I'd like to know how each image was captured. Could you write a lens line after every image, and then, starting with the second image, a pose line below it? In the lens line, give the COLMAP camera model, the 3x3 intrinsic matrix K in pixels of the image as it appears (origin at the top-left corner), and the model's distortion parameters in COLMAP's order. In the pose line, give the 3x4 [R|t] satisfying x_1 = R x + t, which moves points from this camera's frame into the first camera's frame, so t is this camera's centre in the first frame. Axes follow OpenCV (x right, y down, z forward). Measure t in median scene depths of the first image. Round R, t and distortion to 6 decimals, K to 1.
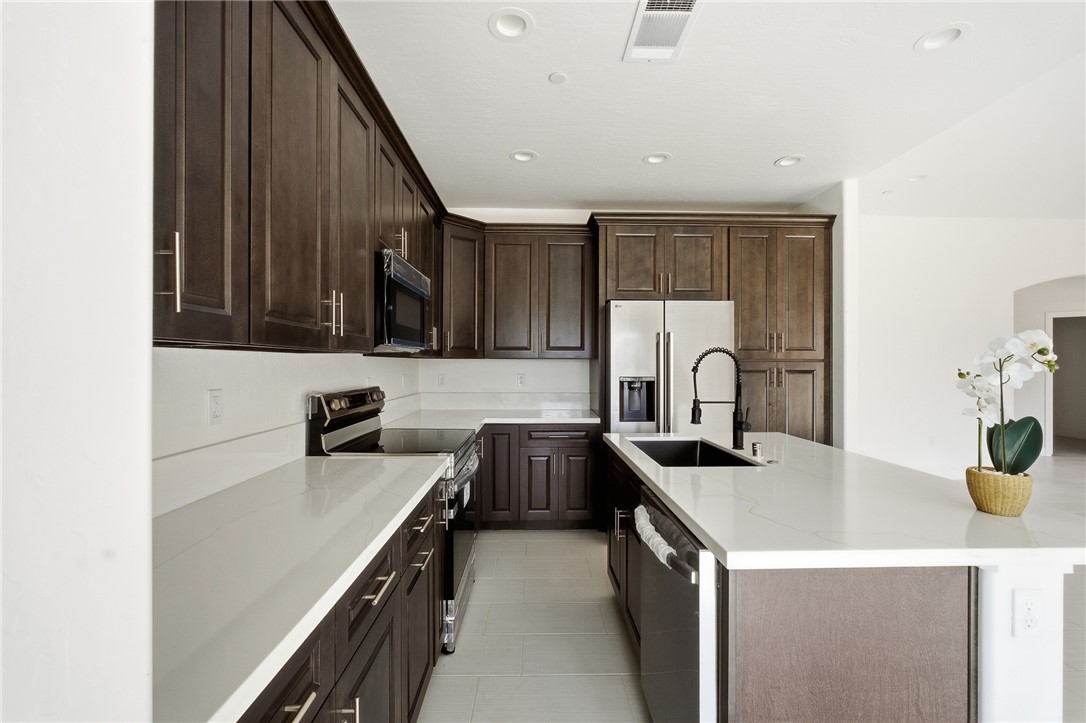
lens RADIAL K [[470.8, 0, 541.3], [0, 470.8, 361.5], [0, 0, 1]] dist [-0.012790, 0.002149]
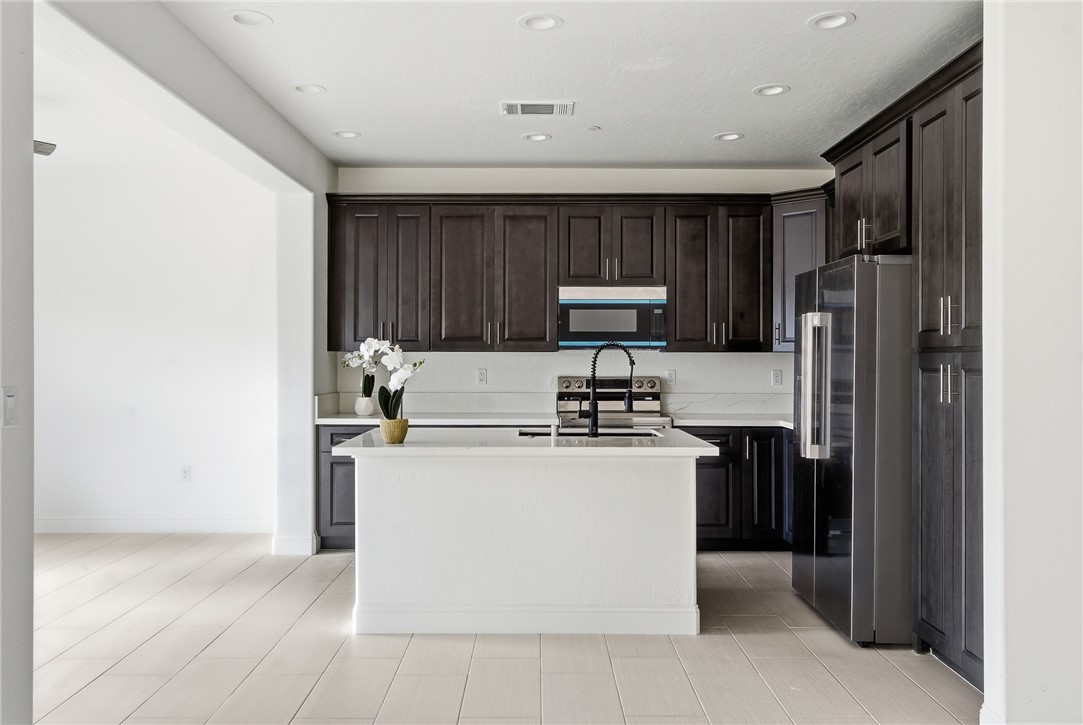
lens RADIAL K [[819.8, 0, 514.1], [0, 819.8, 354.0], [0, 0, 1]] dist [0.014323, 0.003814]
pose [[-0.040786, -0.008731, -0.999130, 1.440575], [0.001896, 0.999959, -0.008815, 0.009432], [0.999166, -0.002254, -0.040768, 0.567037]]
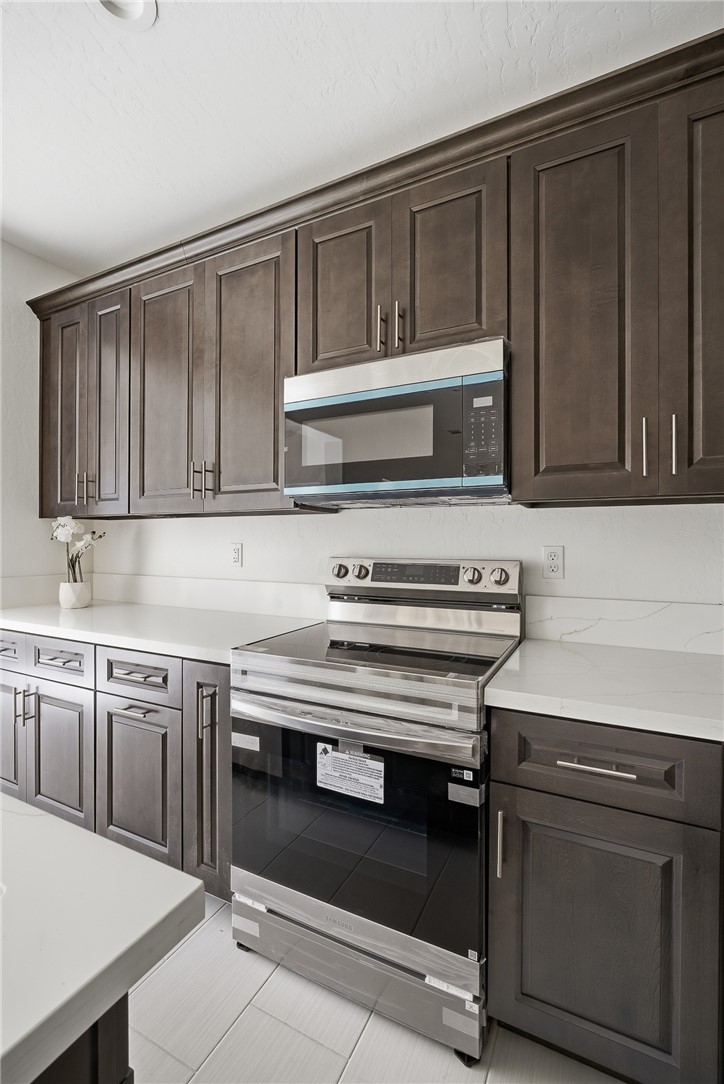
lens RADIAL K [[471.9, 0, 364.0], [0, 471.9, 528.5], [0, 0, 1]] dist [-0.001947, 0.000549]
pose [[-0.460819, -0.005264, -0.887479, 0.190790], [0.008656, 0.999908, -0.010425, 0.015794], [0.887452, -0.012486, -0.460731, 0.873727]]
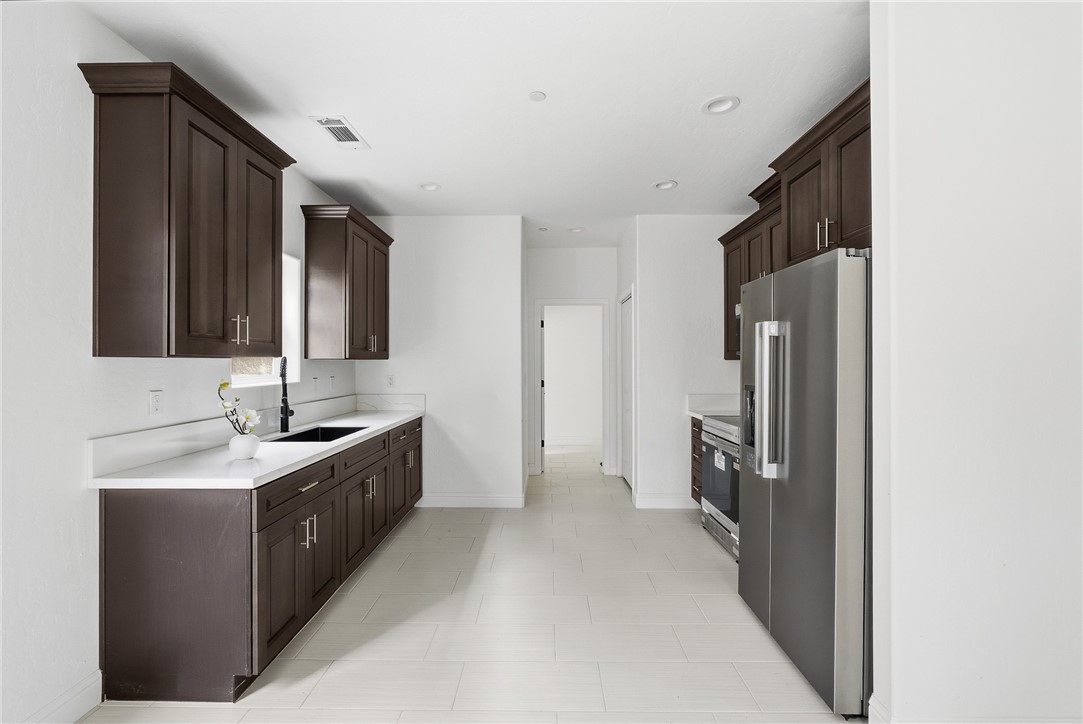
lens RADIAL K [[471.4, 0, 536.0], [0, 471.4, 358.8], [0, 0, 1]] dist [-0.001947, 0.000549]
pose [[-0.999391, -0.011333, 0.033003, 0.227304], [-0.011806, 0.999830, -0.014177, 0.005611], [-0.032837, -0.014558, -0.999355, 1.673576]]
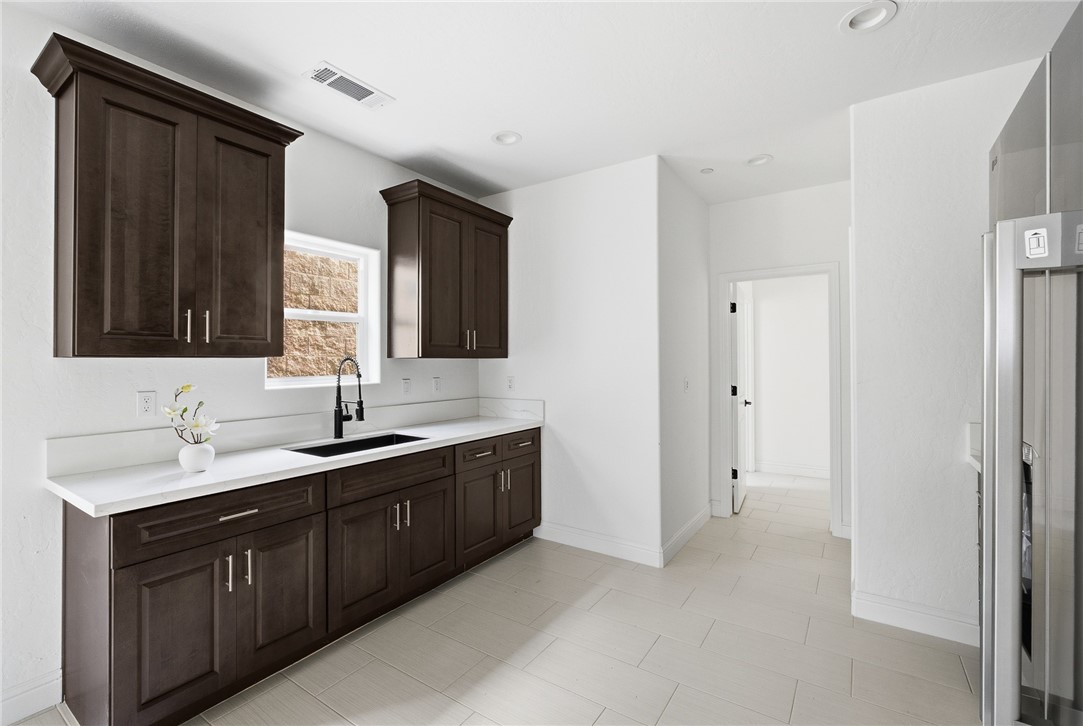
lens RADIAL K [[471.4, 0, 547.6], [0, 471.4, 356.4], [0, 0, 1]] dist [-0.001947, 0.000549]
pose [[-0.820649, -0.003545, 0.571422, -0.018791], [-0.010789, 0.999899, -0.009292, -0.000603], [-0.571331, -0.013790, -0.820604, 1.284840]]
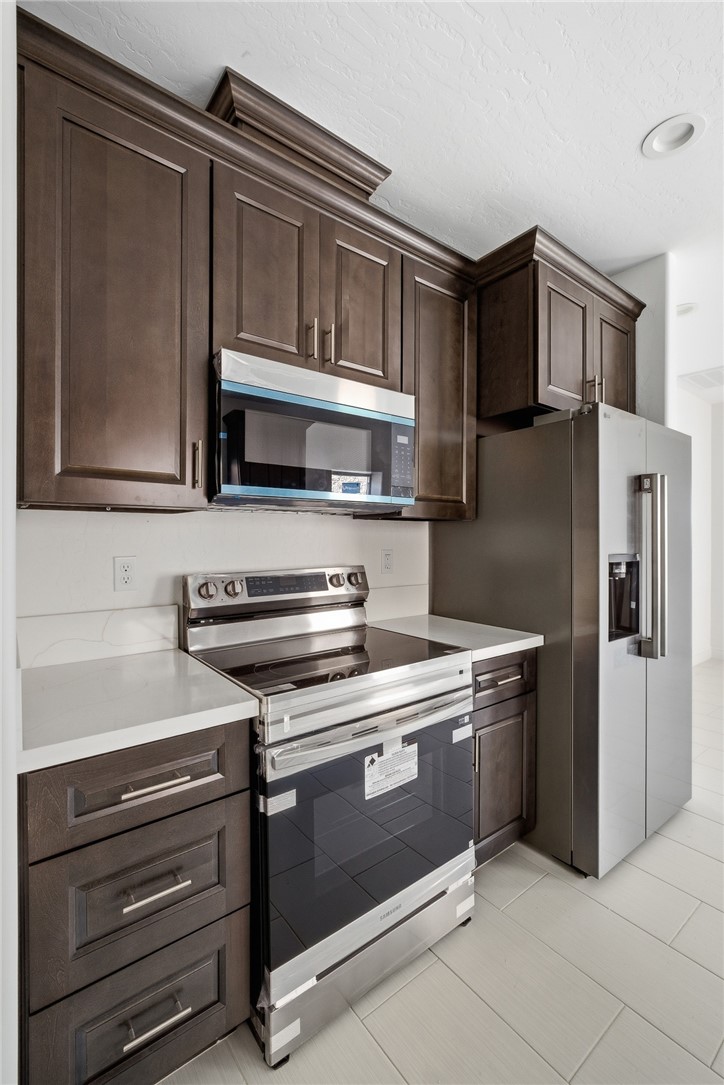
lens RADIAL K [[470.4, 0, 354.9], [0, 470.4, 541.3], [0, 0, 1]] dist [-0.012790, 0.002149]
pose [[0.595326, 0.000728, -0.803484, 0.164753], [0.006324, 0.999964, 0.005591, 0.011197], [0.803459, -0.008410, 0.595301, 0.456813]]
